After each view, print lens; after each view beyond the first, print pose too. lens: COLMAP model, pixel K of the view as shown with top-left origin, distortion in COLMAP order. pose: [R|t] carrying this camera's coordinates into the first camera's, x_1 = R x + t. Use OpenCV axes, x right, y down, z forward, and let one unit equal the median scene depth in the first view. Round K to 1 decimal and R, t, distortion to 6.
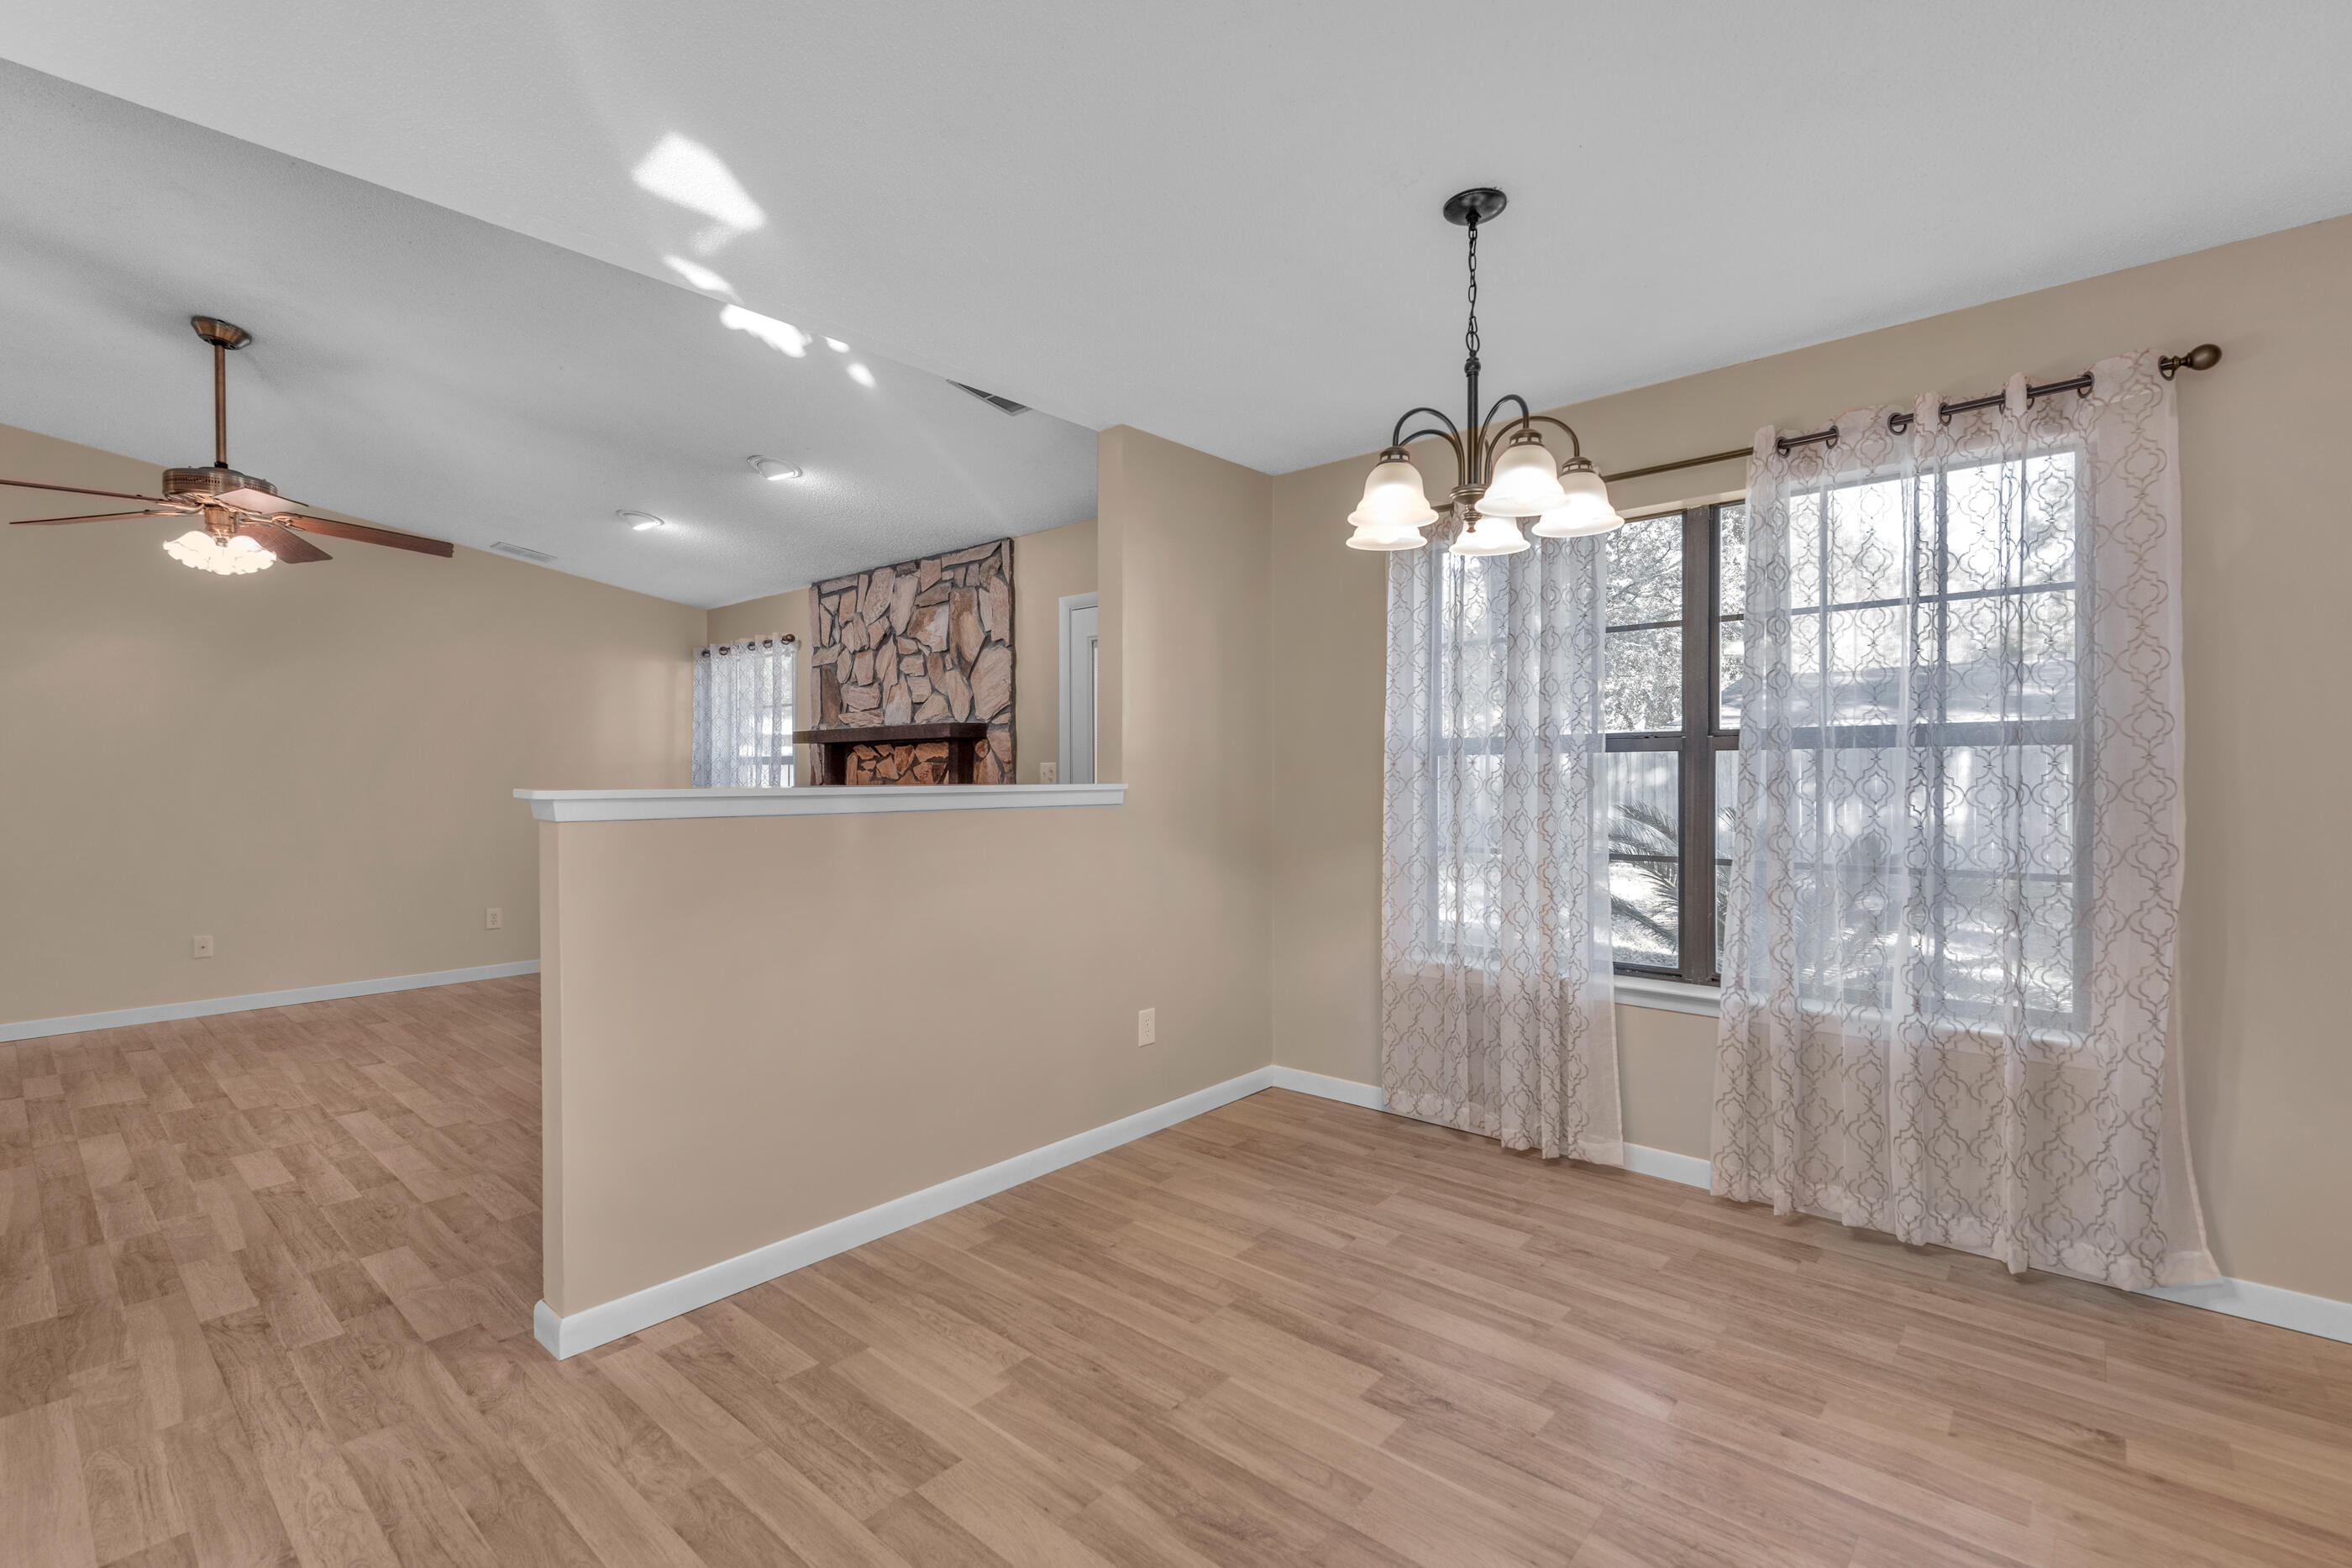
lens RADIAL K [[1001.2, 0, 1179.8], [0, 1001.2, 783.4], [0, 0, 1]] dist [0.023615, -0.008596]
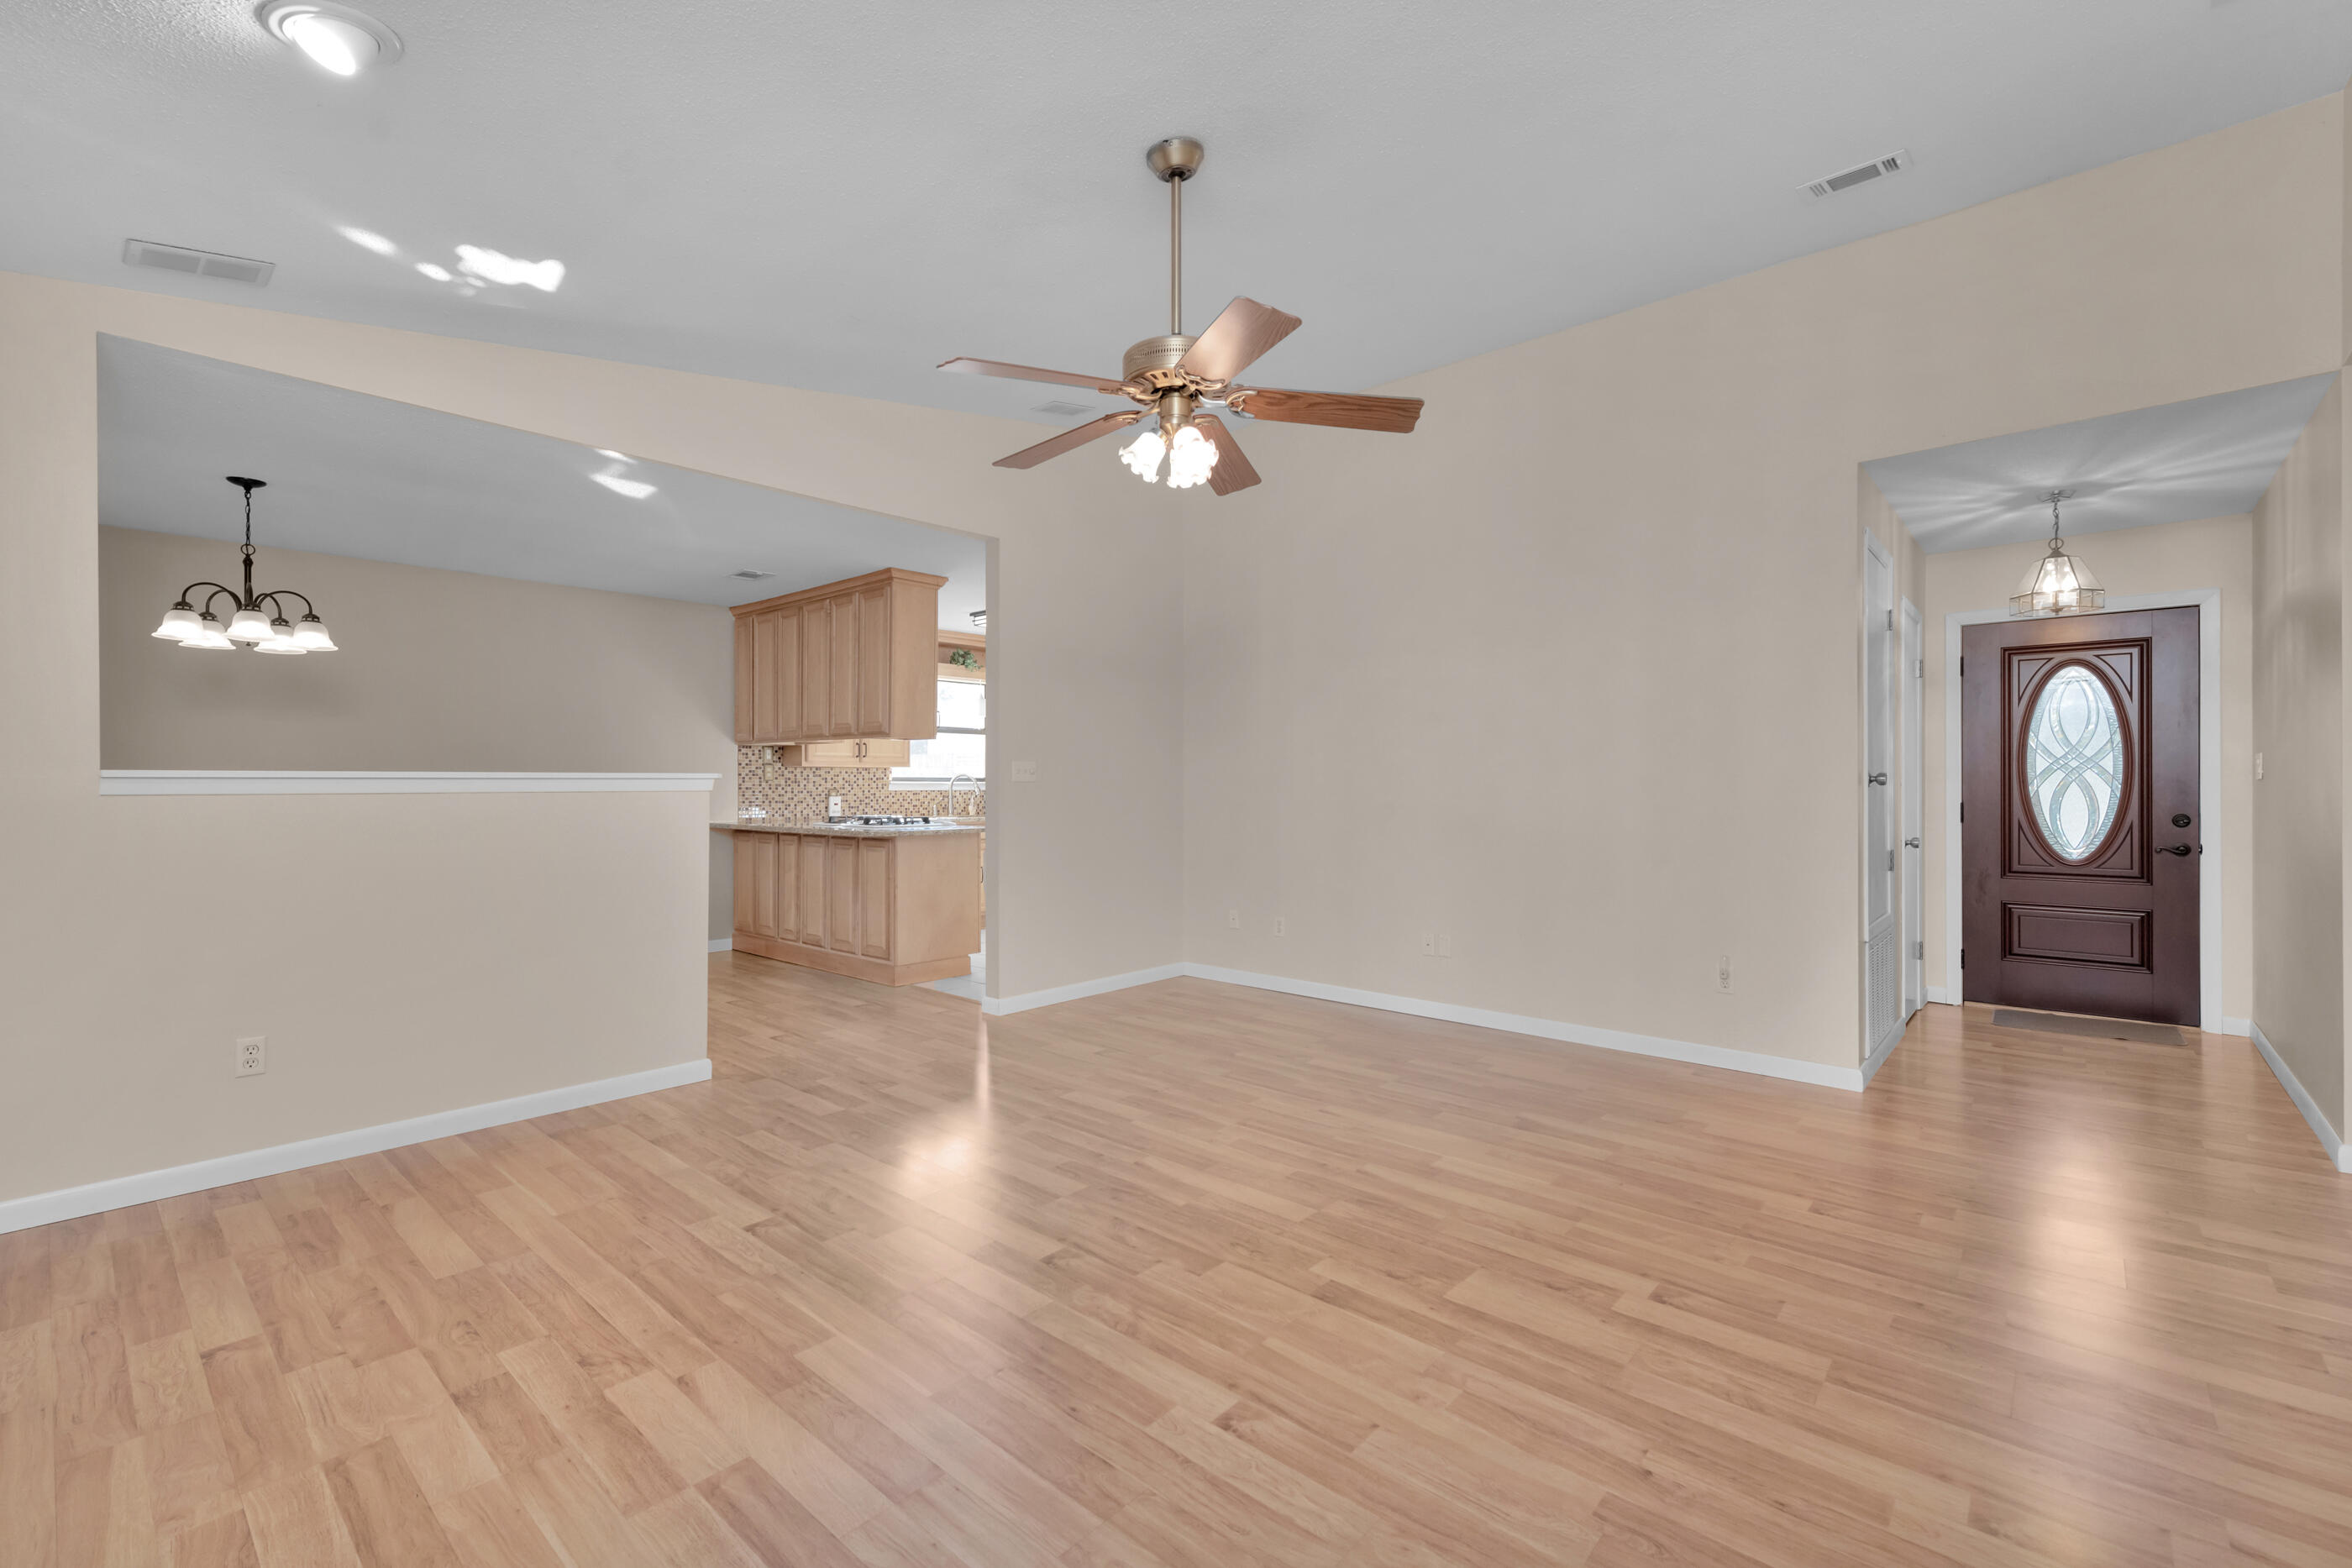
lens RADIAL K [[1001.2, 0, 1179.8], [0, 1001.2, 783.4], [0, 0, 1]] dist [0.023615, -0.008596]
pose [[-0.999757, 0.004112, 0.021672, -0.633502], [0.004239, 0.999974, 0.005841, -0.001226], [-0.021648, 0.005931, -0.999748, 1.163164]]
